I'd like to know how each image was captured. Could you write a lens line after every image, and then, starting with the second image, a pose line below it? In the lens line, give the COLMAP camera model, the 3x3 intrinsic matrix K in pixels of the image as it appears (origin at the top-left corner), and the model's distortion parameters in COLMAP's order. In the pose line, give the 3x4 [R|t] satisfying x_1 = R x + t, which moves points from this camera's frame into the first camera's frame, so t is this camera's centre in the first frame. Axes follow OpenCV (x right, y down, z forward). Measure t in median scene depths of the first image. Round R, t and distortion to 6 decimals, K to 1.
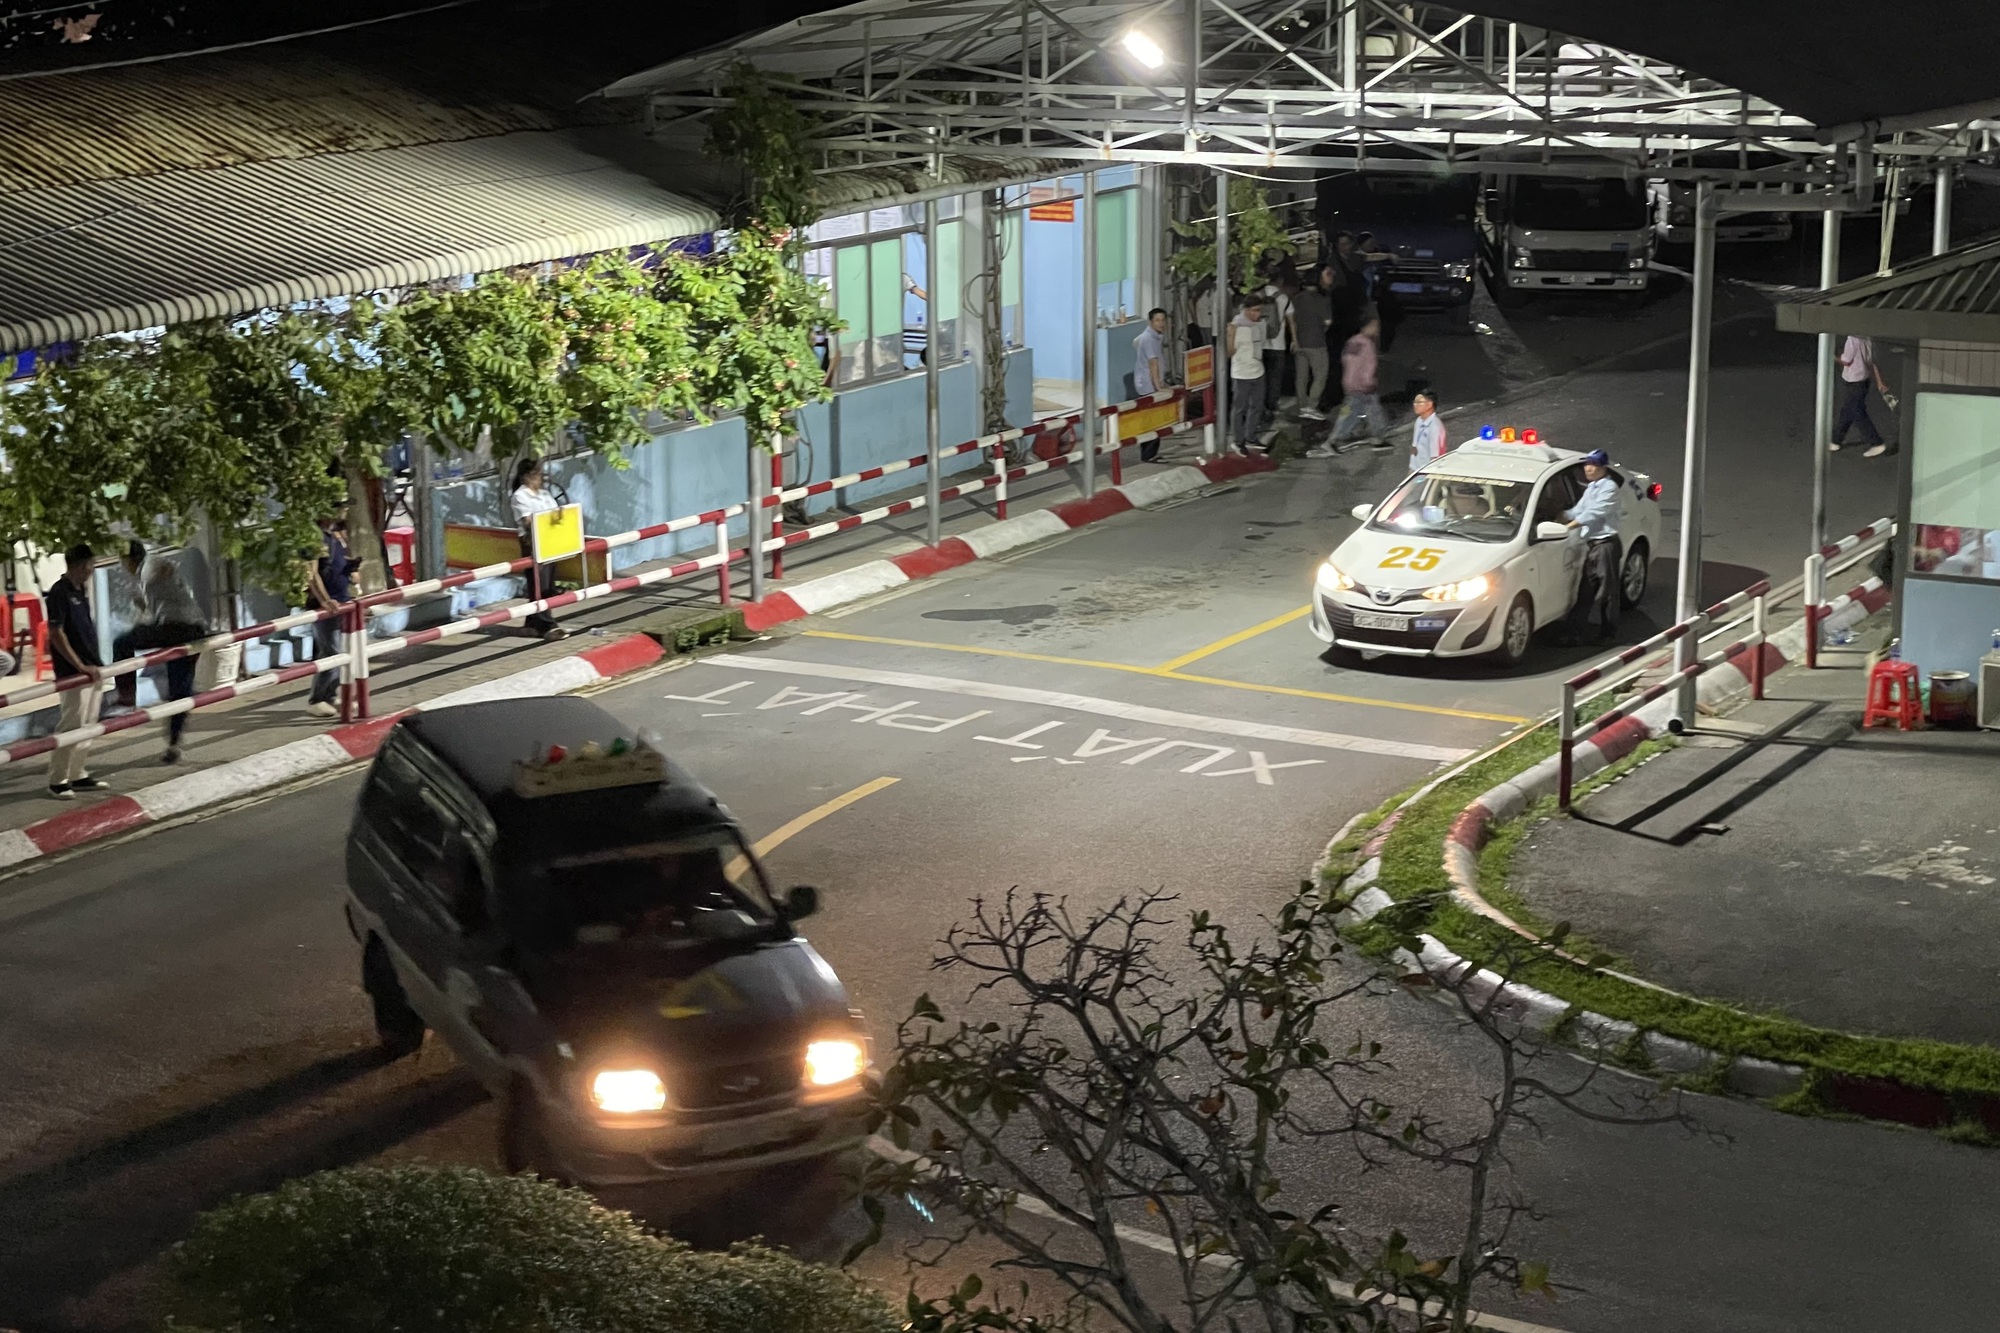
lens RADIAL K [[3717.4, 0, 995.8], [0, 3717.4, 667.0], [0, 0, 1]] dist [0.071281, 0.000000]
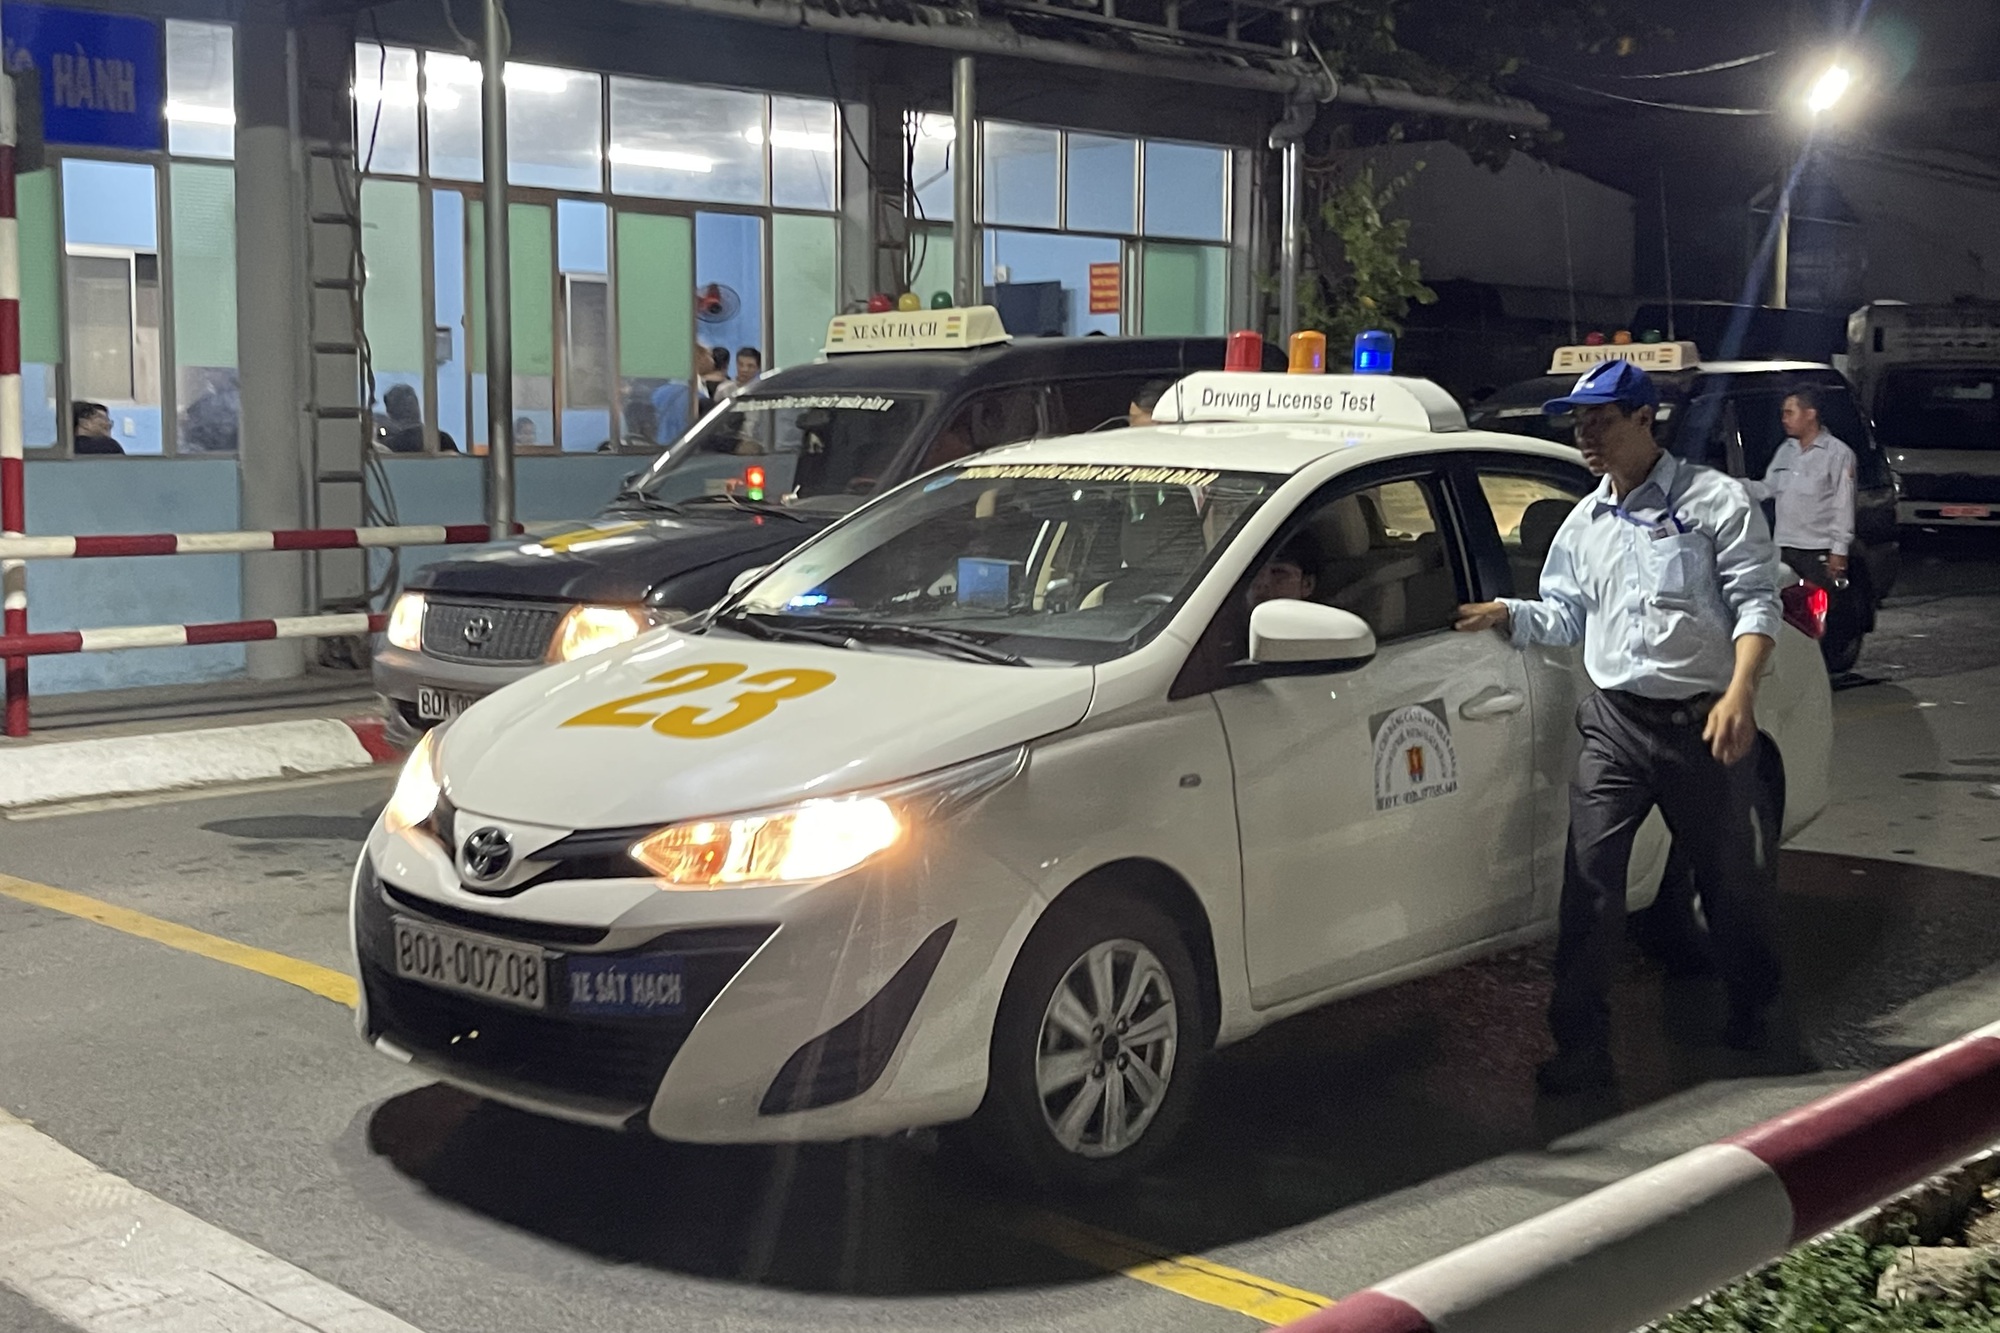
lens RADIAL K [[2422.9, 0, 1003.9], [0, 2422.9, 665.3], [0, 0, 1]] dist [0.022109, 0.000000]
pose [[0.968441, 0.048768, -0.244425, 0.163887], [-0.069071, 0.994774, -0.075189, -0.020330], [0.239481, 0.089699, 0.966749, 0.816224]]
